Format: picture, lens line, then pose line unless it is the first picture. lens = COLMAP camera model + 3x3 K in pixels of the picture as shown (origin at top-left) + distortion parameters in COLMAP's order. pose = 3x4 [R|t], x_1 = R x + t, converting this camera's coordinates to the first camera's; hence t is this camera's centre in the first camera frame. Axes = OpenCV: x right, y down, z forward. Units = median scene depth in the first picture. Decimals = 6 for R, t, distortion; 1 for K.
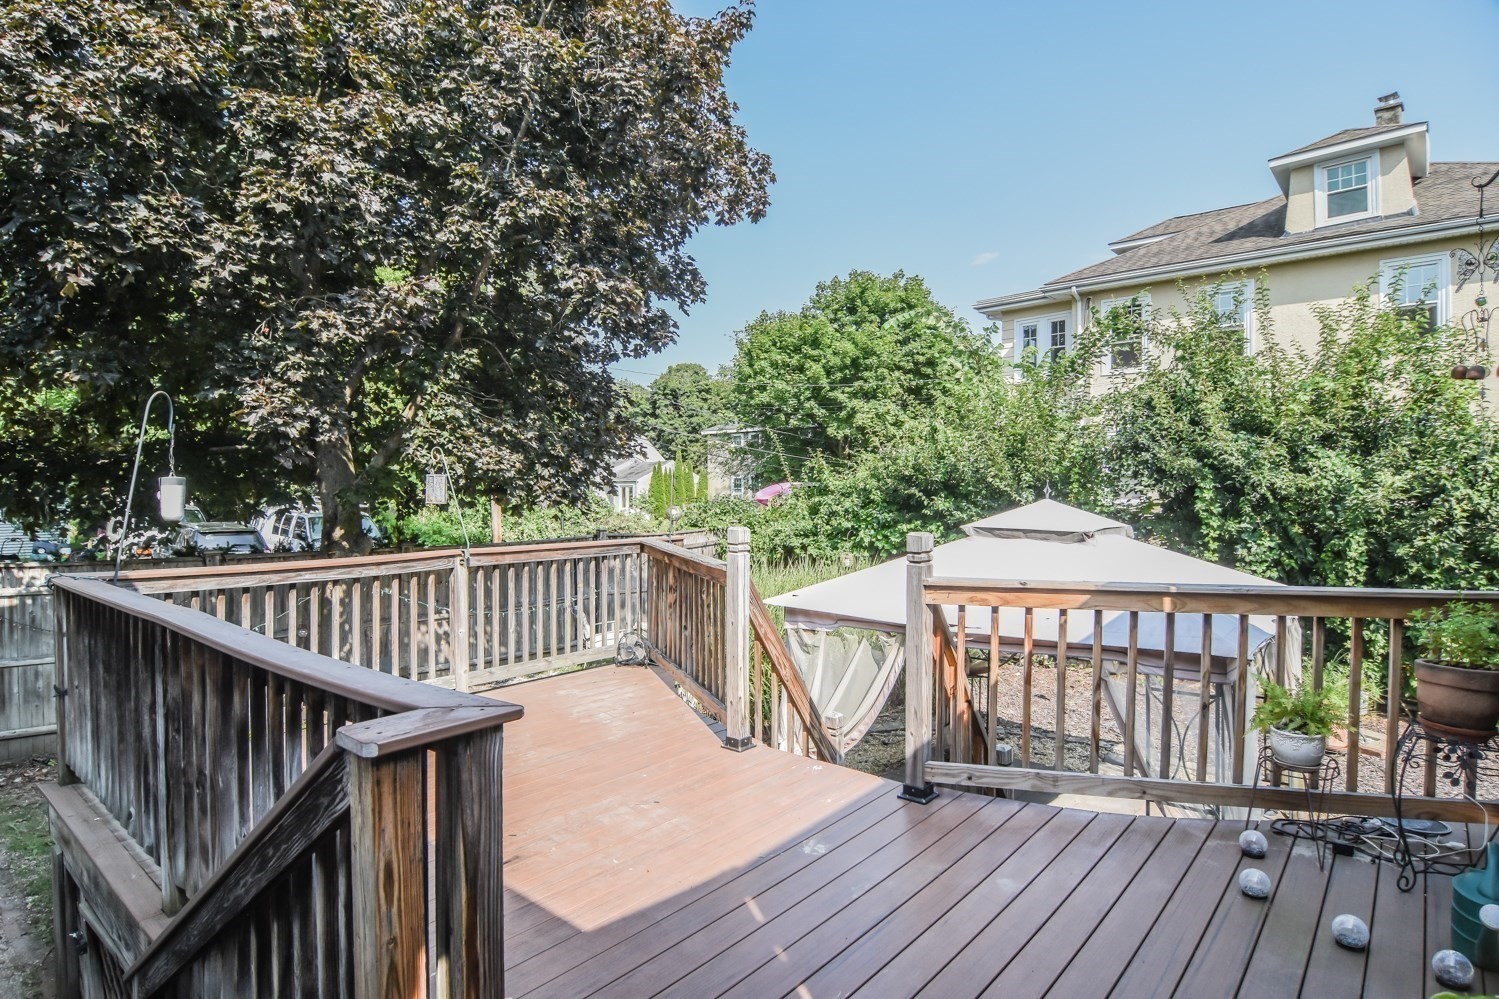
lens RADIAL K [[798.8, 0, 753.6], [0, 798.8, 501.5], [0, 0, 1]] dist [-0.015370, -0.003830]
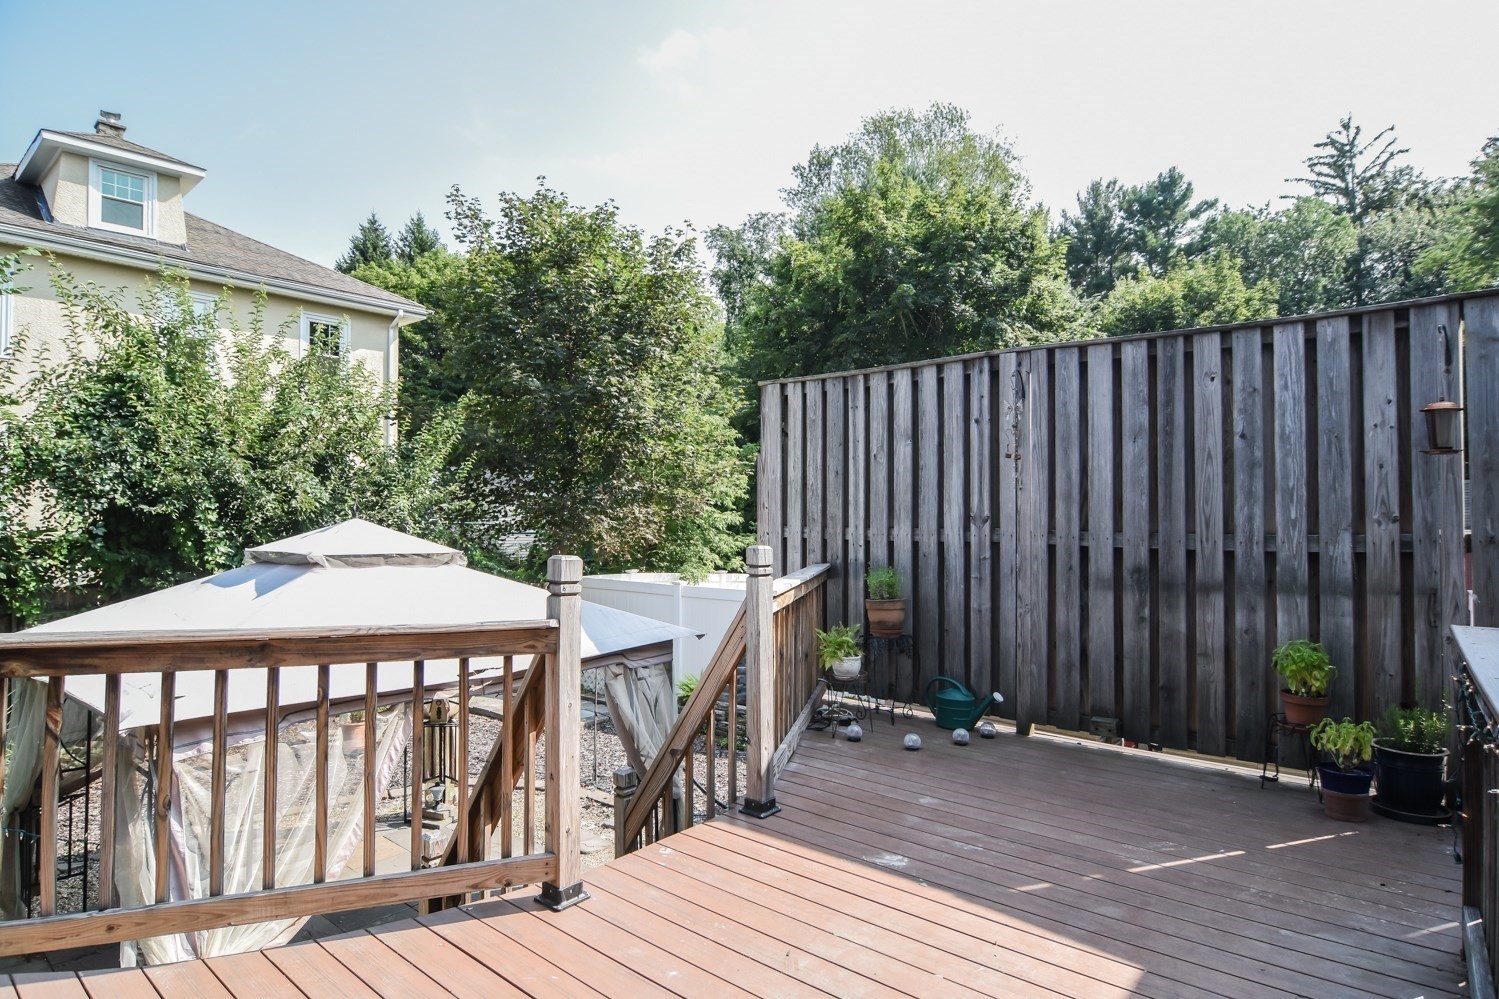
lens RADIAL K [[798.8, 0, 749.2], [0, 798.8, 496.6], [0, 0, 1]] dist [-0.015370, -0.003830]
pose [[-0.012078, 0.028206, 0.999529, -0.203360], [0.013653, 0.999514, -0.028041, 0.001766], [-0.999834, 0.013308, -0.012457, 0.260908]]
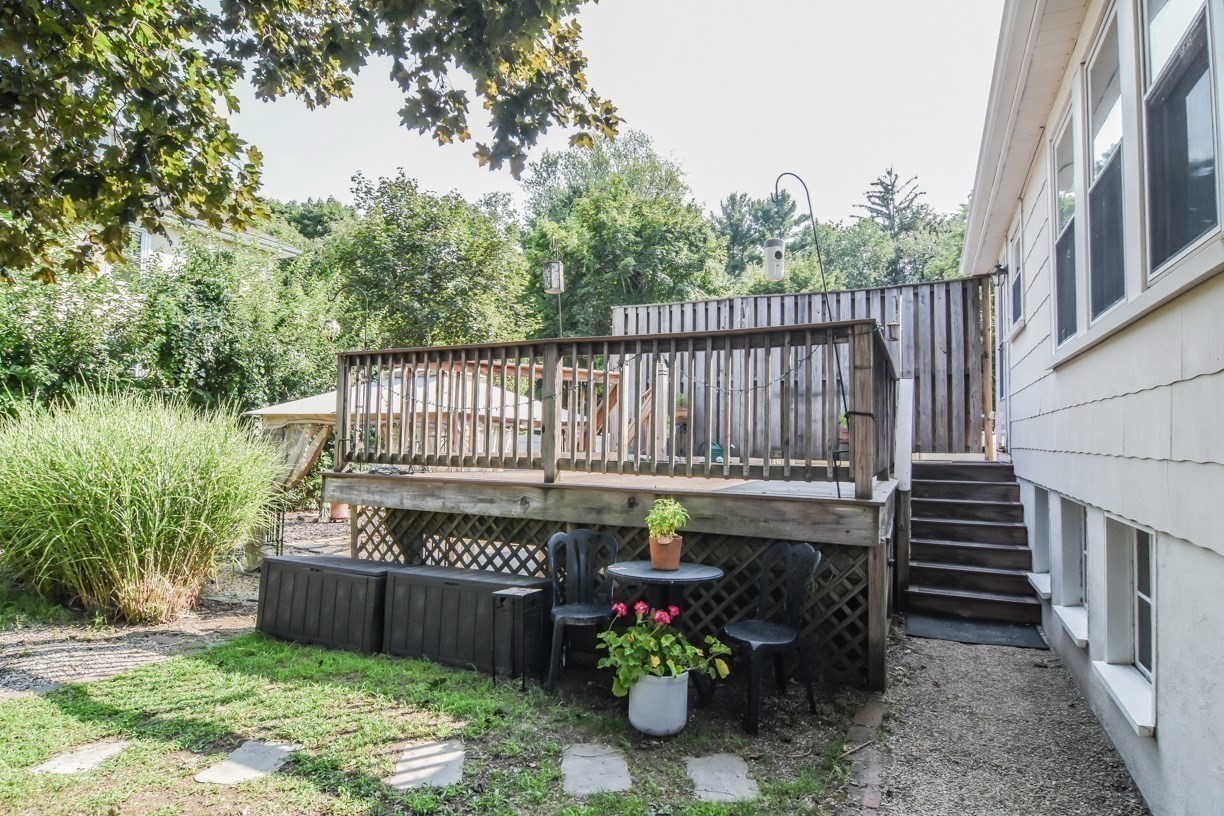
lens RADIAL K [[652.3, 0, 613.7], [0, 652.3, 410.1], [0, 0, 1]] dist [-0.015370, -0.003830]
pose [[-0.254864, 0.043826, 0.965983, -0.353182], [0.002009, 0.998994, -0.044794, 0.043827], [-0.966975, -0.009476, -0.254696, 0.361175]]
